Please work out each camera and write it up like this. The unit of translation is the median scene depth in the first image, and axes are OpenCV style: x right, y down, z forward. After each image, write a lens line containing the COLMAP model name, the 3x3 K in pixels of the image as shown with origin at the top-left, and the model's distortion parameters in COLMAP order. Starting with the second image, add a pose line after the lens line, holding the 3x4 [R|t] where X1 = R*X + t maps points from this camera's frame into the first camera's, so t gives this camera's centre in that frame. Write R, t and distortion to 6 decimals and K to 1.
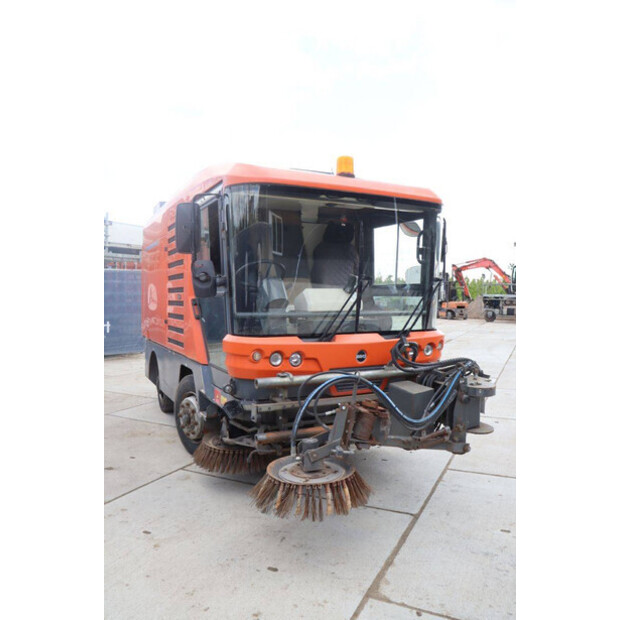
lens RADIAL K [[511.8, 0, 310.5], [0, 511.8, 293.6], [0, 0, 1]] dist [-0.142728, 0.095026]
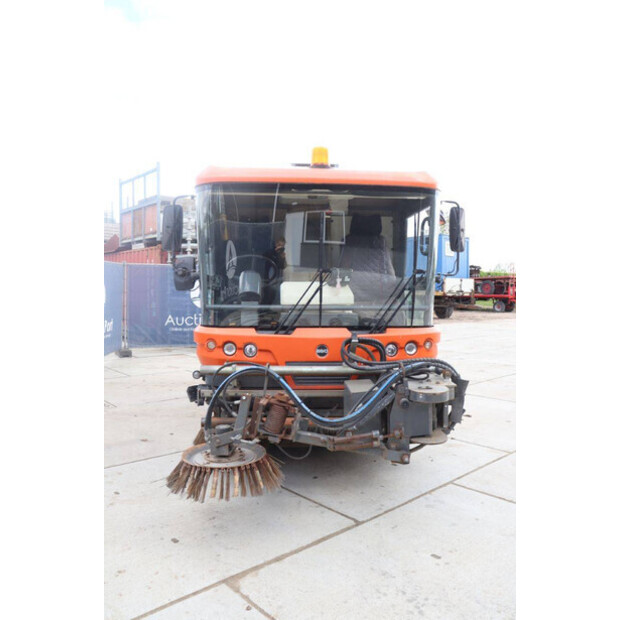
lens RADIAL K [[521.9, 0, 309.4], [0, 521.9, 293.4], [0, 0, 1]] dist [-0.130133, 0.098610]
pose [[0.926917, 0.008207, -0.375176, 0.463685], [-0.003789, 0.999915, 0.012511, -0.000035], [0.375247, -0.010175, 0.926869, 0.065583]]
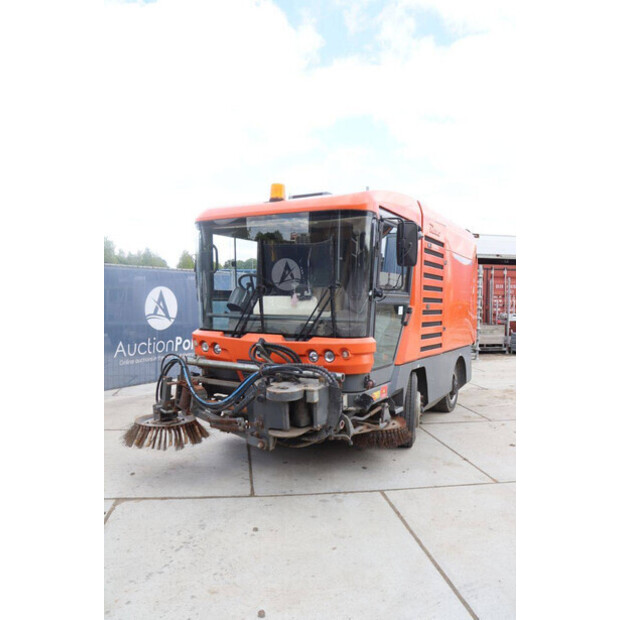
lens RADIAL K [[511.8, 0, 310.5], [0, 511.8, 293.6], [0, 0, 1]] dist [-0.142728, 0.095026]
pose [[0.553884, -0.005078, -0.832578, 1.187819], [-0.011601, 0.999837, -0.013816, -0.000264], [0.832513, 0.017312, 0.553735, 0.447821]]
